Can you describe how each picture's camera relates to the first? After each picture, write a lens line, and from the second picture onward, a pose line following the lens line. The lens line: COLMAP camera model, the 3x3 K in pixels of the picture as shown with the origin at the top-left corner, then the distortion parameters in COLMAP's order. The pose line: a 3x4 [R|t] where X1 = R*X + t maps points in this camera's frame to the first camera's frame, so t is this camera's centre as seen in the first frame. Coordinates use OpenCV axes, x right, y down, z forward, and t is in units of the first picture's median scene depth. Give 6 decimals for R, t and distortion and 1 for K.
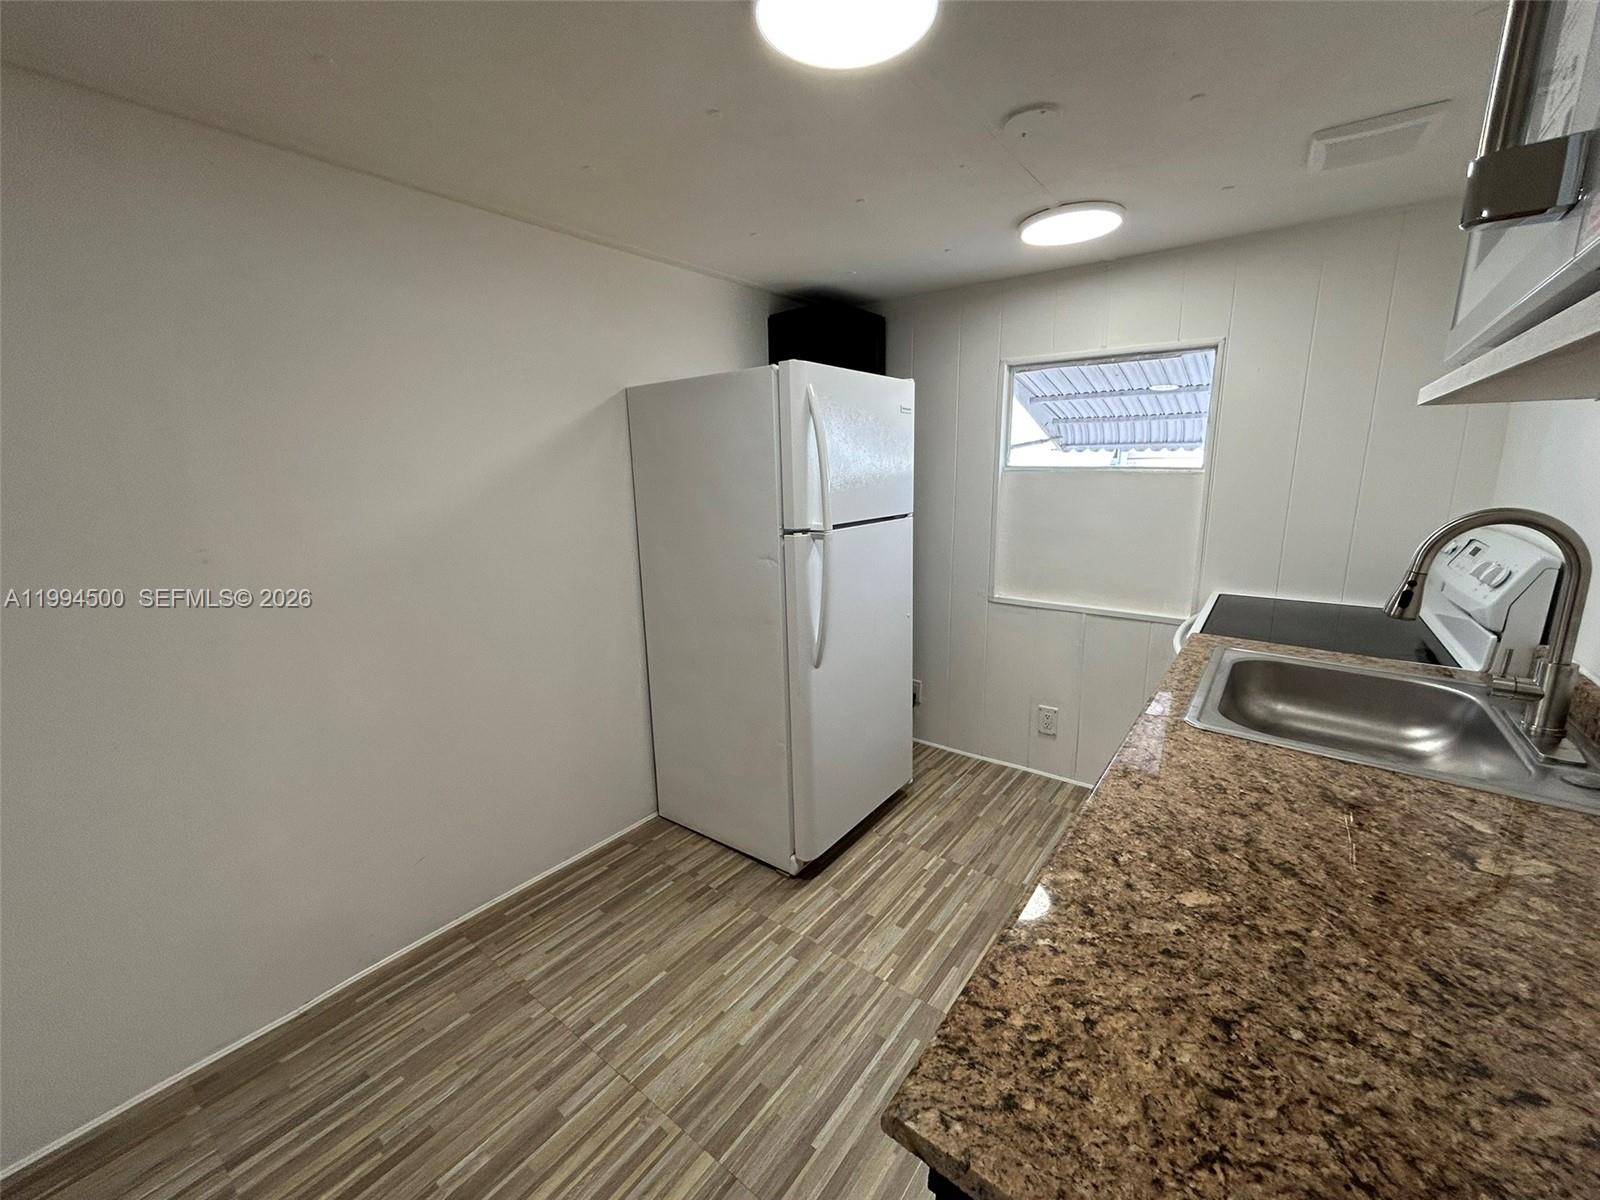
lens RADIAL K [[647.6, 0, 801.1], [0, 647.6, 594.1], [0, 0, 1]] dist [-0.003632, 0.005372]
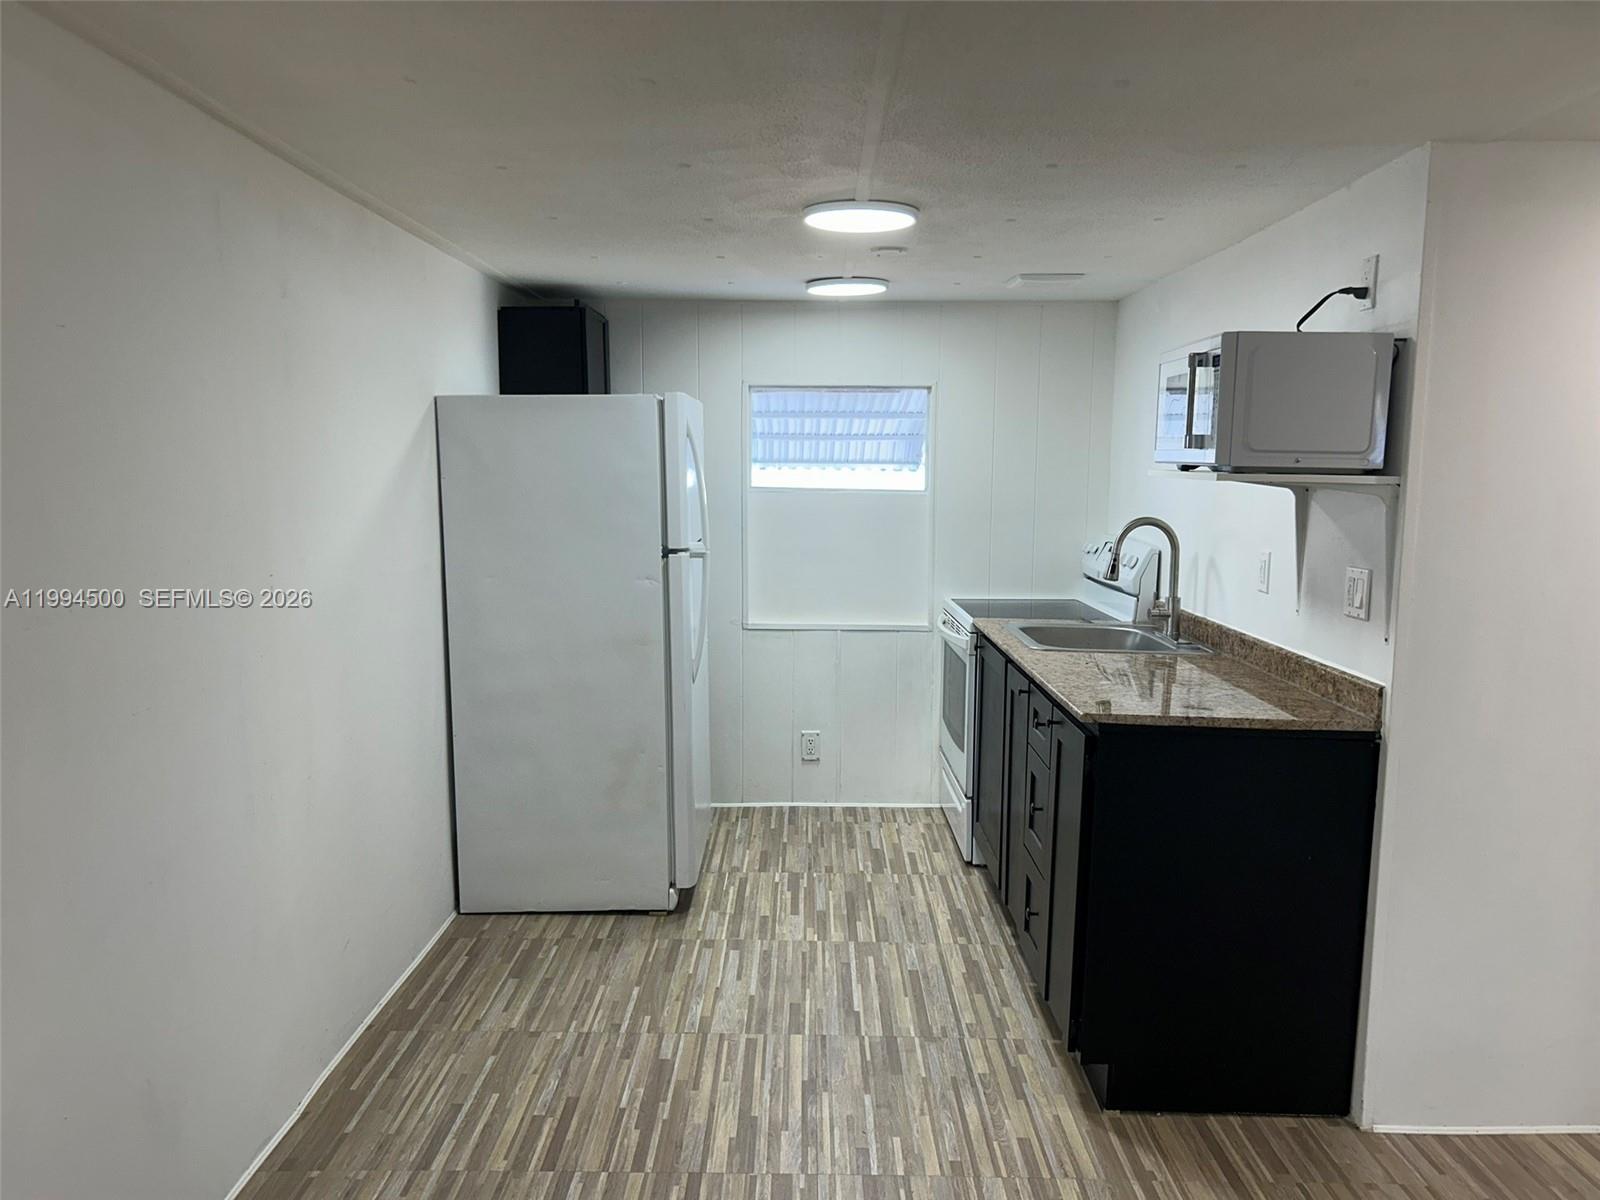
lens RADIAL K [[1184.5, 0, 800.0], [0, 1184.5, 600.0], [0, 0, 1]] dist [0.041585, -0.001637]
pose [[0.800389, -0.051025, 0.597305, -0.993200], [0.103356, 0.993196, -0.053652, 0.105044], [-0.590504, 0.104678, 0.800217, -0.632253]]
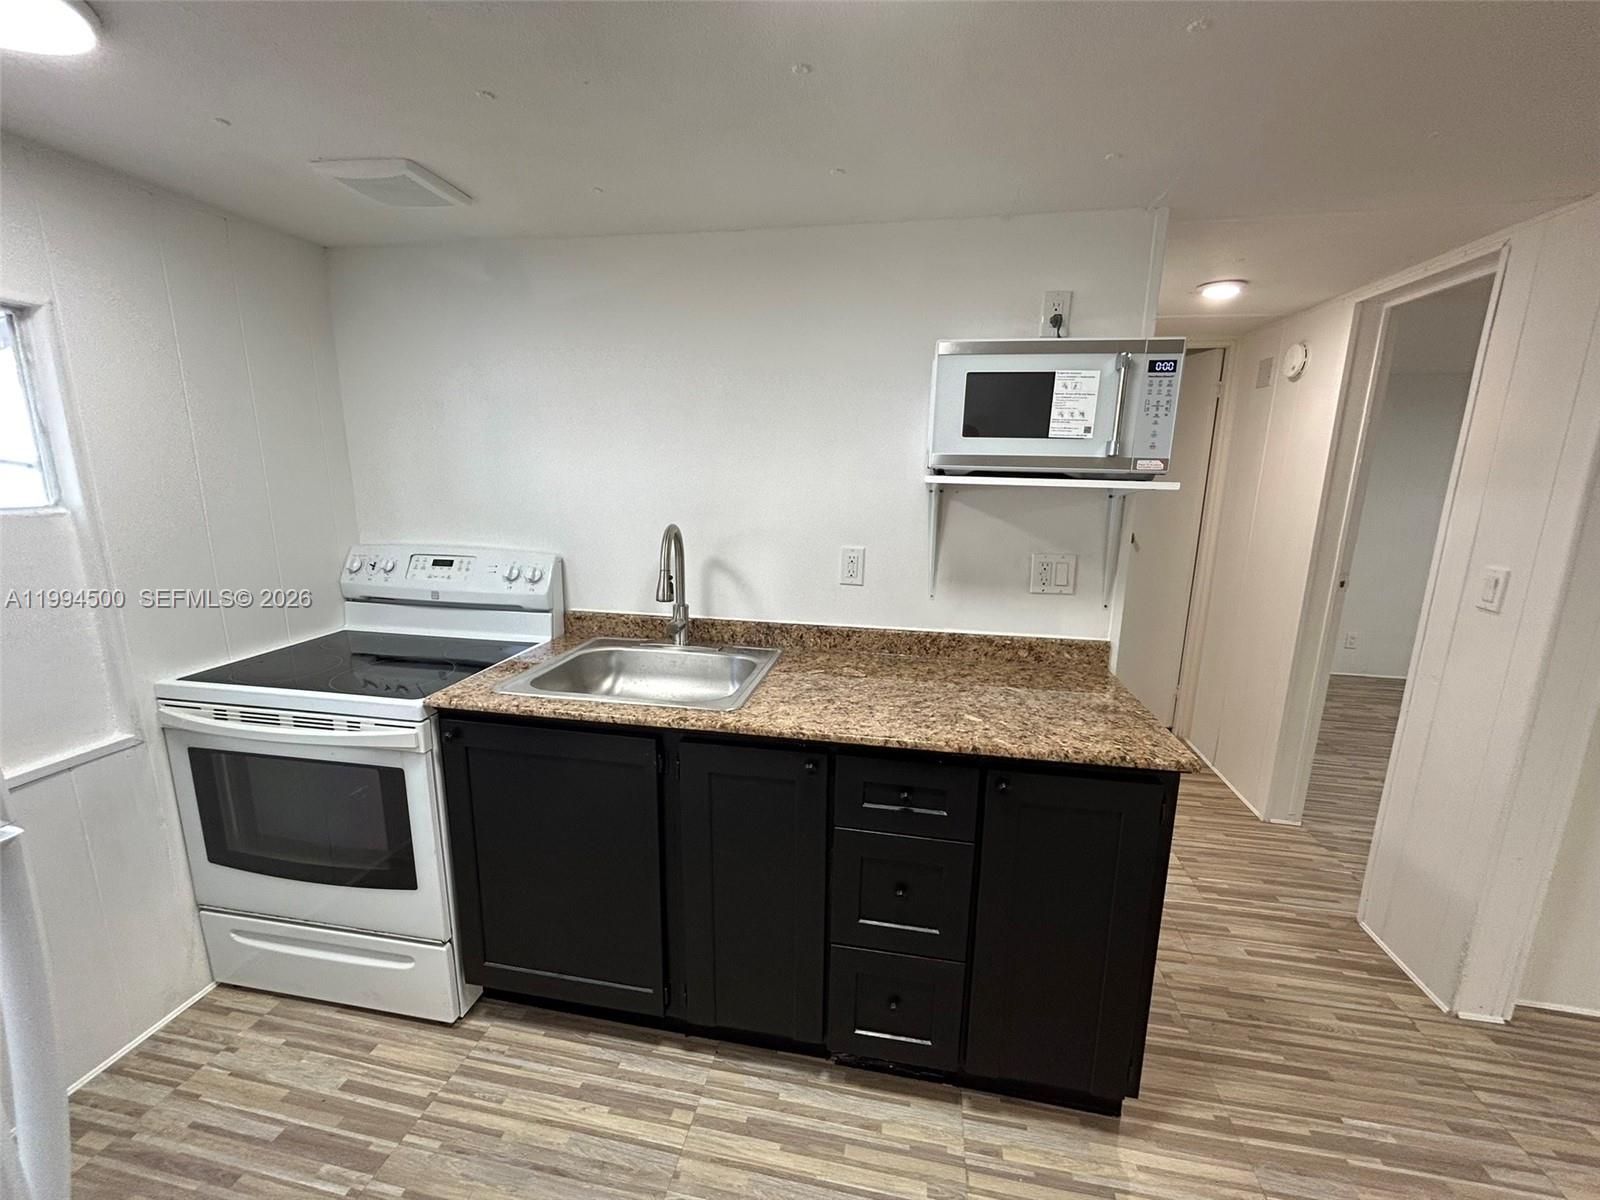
lens RADIAL K [[647.6, 0, 801.1], [0, 647.6, 594.1], [0, 0, 1]] dist [-0.003632, 0.005372]
pose [[-0.446035, -0.175157, 0.877709, -0.318584], [0.170381, 0.946113, 0.275393, -0.203509], [-0.878648, 0.272380, -0.392156, 0.784038]]
